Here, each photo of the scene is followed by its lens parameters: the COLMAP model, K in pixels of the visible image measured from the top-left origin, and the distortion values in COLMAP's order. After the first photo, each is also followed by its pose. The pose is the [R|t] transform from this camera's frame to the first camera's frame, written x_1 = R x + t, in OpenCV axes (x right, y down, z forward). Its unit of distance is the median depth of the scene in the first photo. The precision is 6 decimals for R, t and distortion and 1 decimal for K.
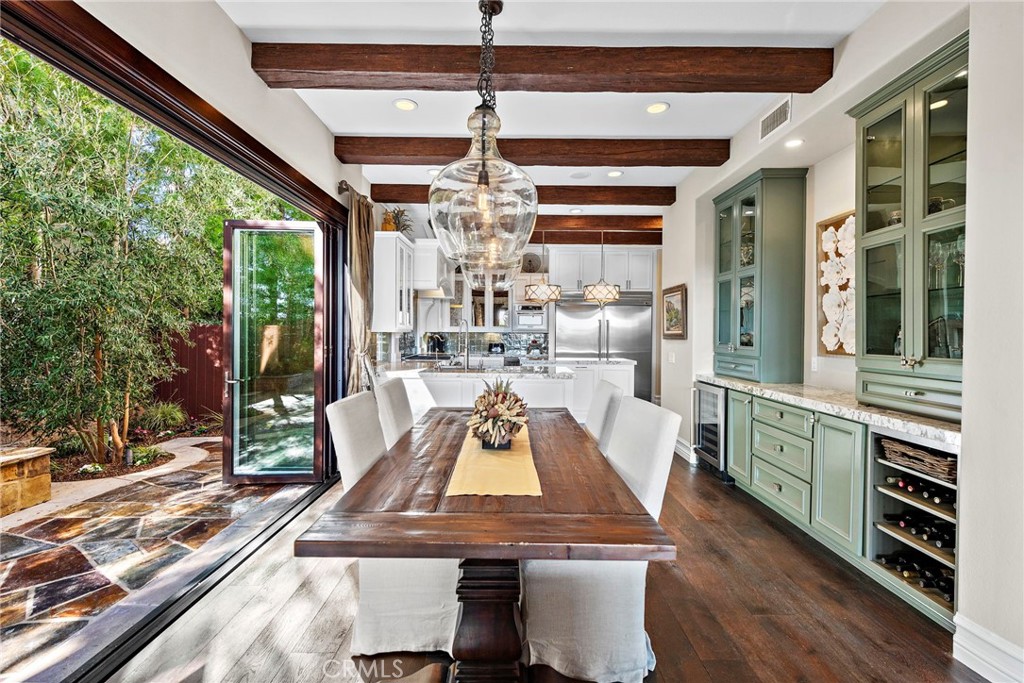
lens RADIAL K [[467.3, 0, 502.8], [0, 467.3, 337.1], [0, 0, 1]] dist [0.002876, -0.000076]
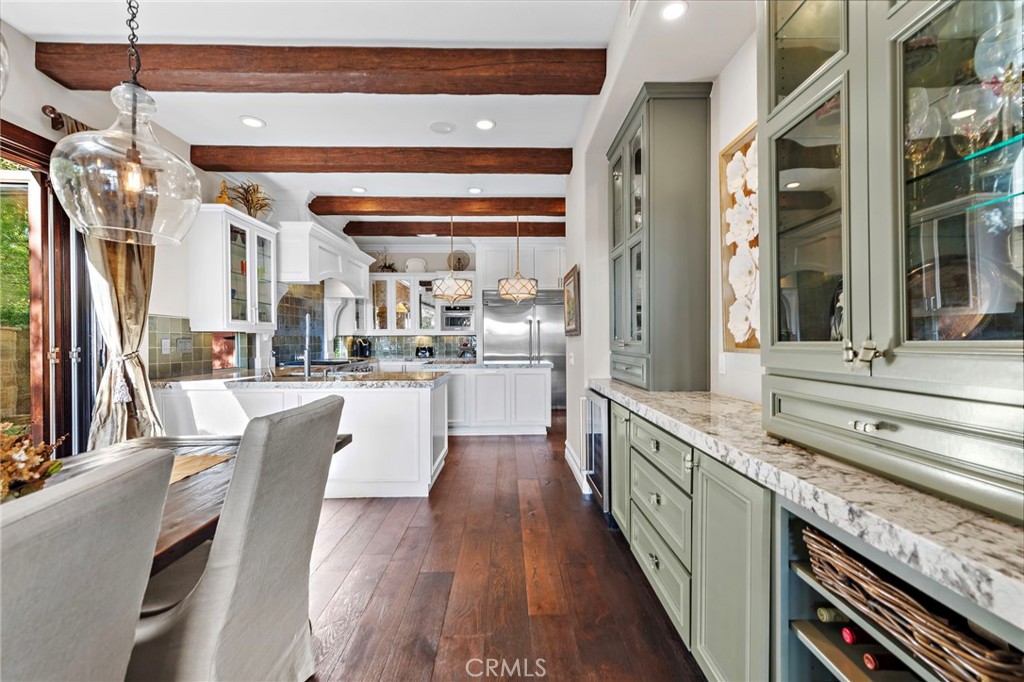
lens RADIAL K [[413.0, 0, 512.1], [0, 413.0, 345.5], [0, 0, 1]] dist [0.002048, -0.000222]
pose [[0.999591, -0.012707, 0.025624, 0.331718], [0.012662, 0.999918, 0.001916, 0.025445], [-0.025646, -0.001591, 0.999670, 0.388180]]
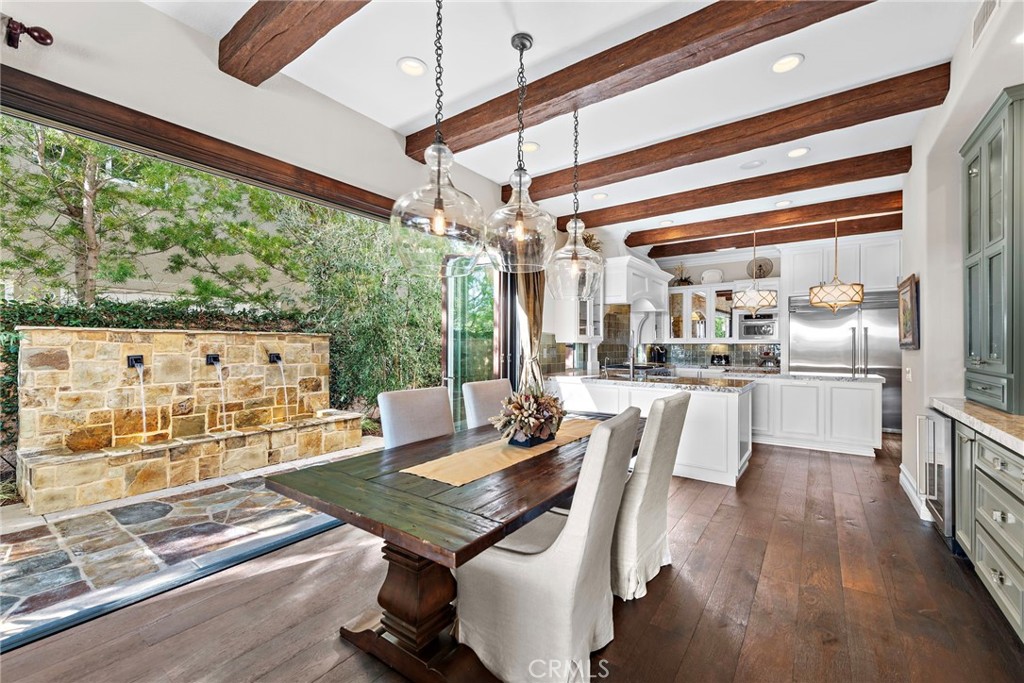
lens RADIAL K [[414.8, 0, 513.5], [0, 414.8, 344.4], [0, 0, 1]] dist [0.001109, -0.000445]
pose [[0.812926, -0.005049, -0.582345, 0.324885], [-0.003373, 0.999905, -0.013378, 0.010160], [0.582357, 0.012840, 0.812832, 0.126546]]
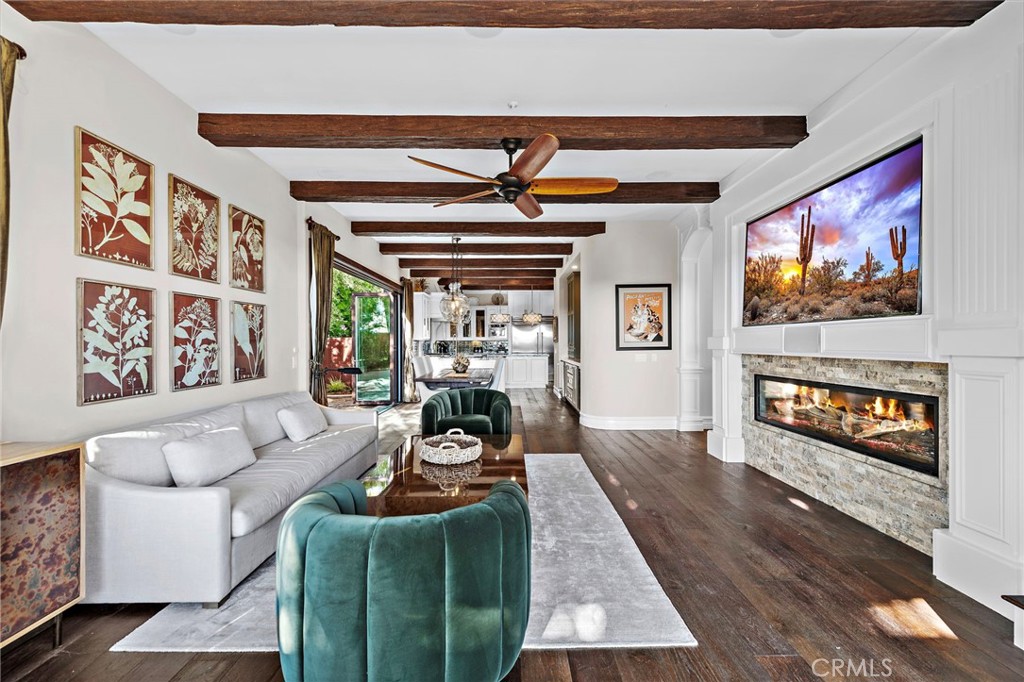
lens RADIAL K [[414.8, 0, 513.5], [0, 414.8, 343.9], [0, 0, 1]] dist [0.001109, -0.000445]
pose [[0.999627, -0.008236, 0.026052, 0.174527], [0.008404, 0.999945, -0.006320, 0.030476], [-0.025998, 0.006536, 0.999641, -1.151269]]
